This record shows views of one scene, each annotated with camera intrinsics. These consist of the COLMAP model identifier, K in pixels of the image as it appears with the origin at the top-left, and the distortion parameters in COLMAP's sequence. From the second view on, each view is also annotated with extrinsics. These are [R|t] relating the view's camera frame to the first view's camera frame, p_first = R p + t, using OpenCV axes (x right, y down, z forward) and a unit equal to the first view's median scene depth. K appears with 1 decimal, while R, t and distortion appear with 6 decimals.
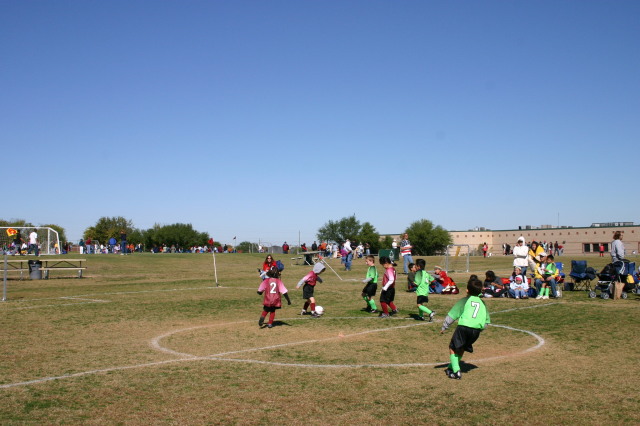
lens RADIAL K [[804.8, 0, 320.0], [0, 804.8, 213.0], [0, 0, 1]] dist [-0.025876, 0.016388]
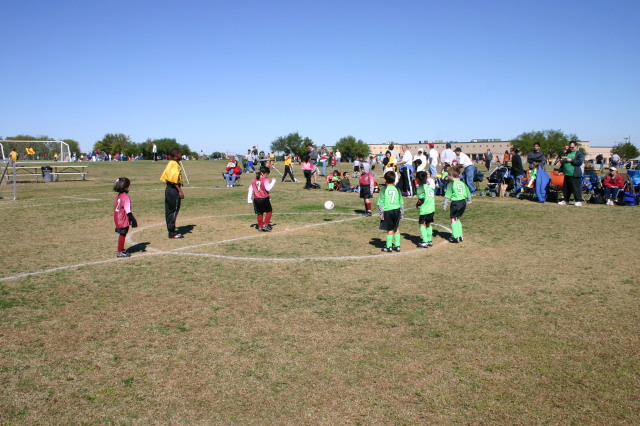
lens RADIAL K [[594.5, 0, 320.0], [0, 594.5, 213.0], [0, 0, 1]] dist [-0.131999, 0.126001]
pose [[0.996826, -0.005287, 0.079430, 0.005907], [-0.005707, 0.990479, 0.137545, 0.007902], [-0.079401, -0.137562, 0.987306, 0.153109]]
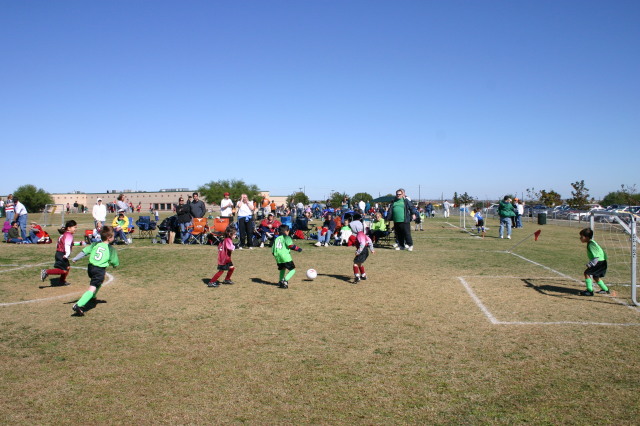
lens RADIAL K [[594.5, 0, 320.0], [0, 594.5, 213.0], [0, 0, 1]] dist [-0.131999, 0.126001]
pose [[0.830824, -0.006076, 0.556502, 0.032843], [-0.023913, 0.998627, 0.046603, 0.002208], [-0.556021, -0.052027, 0.829538, 0.033492]]
